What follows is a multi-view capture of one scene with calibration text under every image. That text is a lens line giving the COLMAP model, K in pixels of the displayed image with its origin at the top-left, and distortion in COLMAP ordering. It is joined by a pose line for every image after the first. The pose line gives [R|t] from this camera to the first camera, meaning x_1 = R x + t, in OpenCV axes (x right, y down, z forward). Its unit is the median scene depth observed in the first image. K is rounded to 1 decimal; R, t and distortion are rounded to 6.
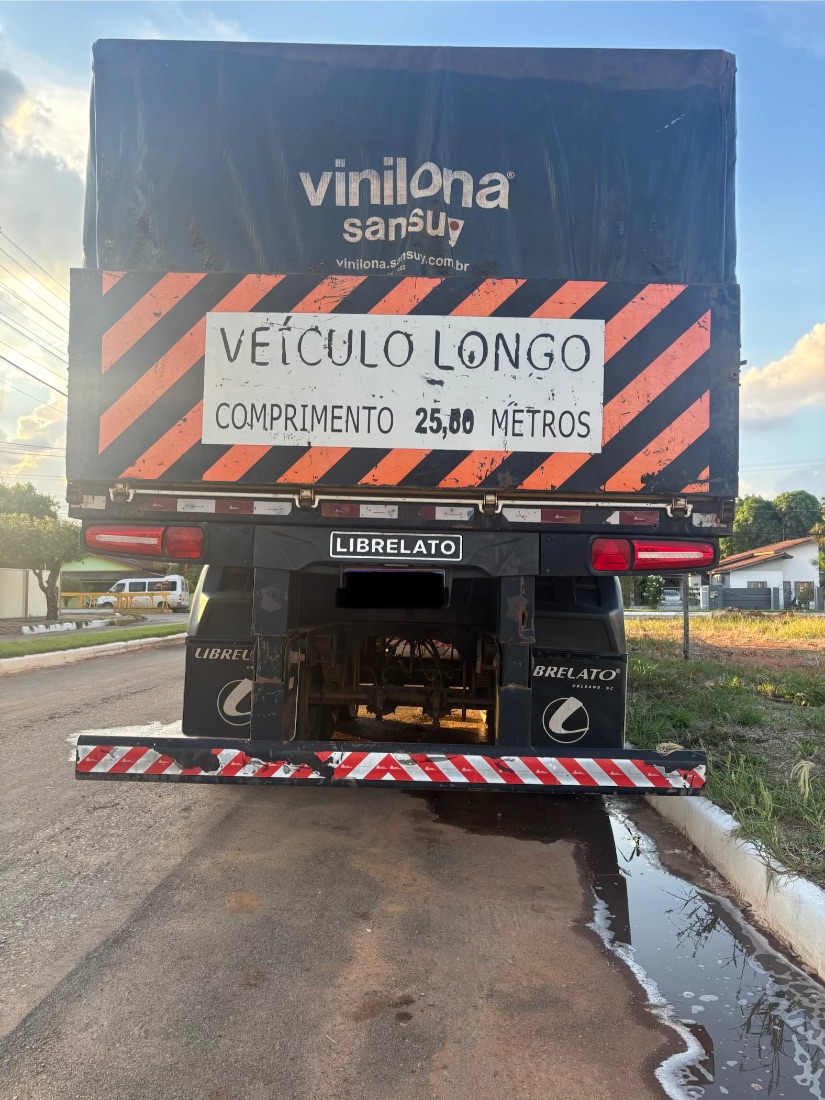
lens RADIAL K [[817.4, 0, 427.9], [0, 817.4, 560.2], [0, 0, 1]] dist [0.075579, -0.174829]
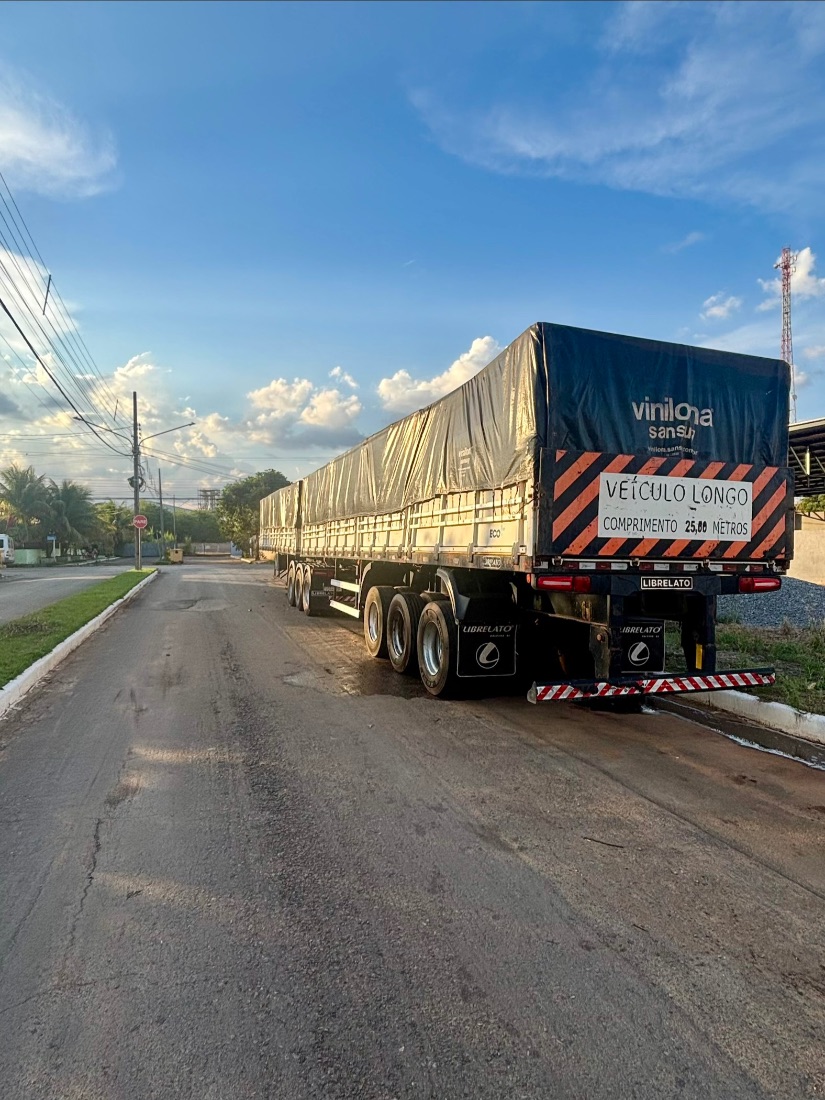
lens RADIAL K [[625.8, 0, 412.5], [0, 625.8, 550.0], [0, 0, 1]] dist [0.035185, -0.092934]
pose [[0.942543, -0.010196, 0.333929, -1.230167], [-0.008794, 0.998431, 0.055308, -0.191133], [-0.333969, -0.055067, 0.940974, -0.317462]]
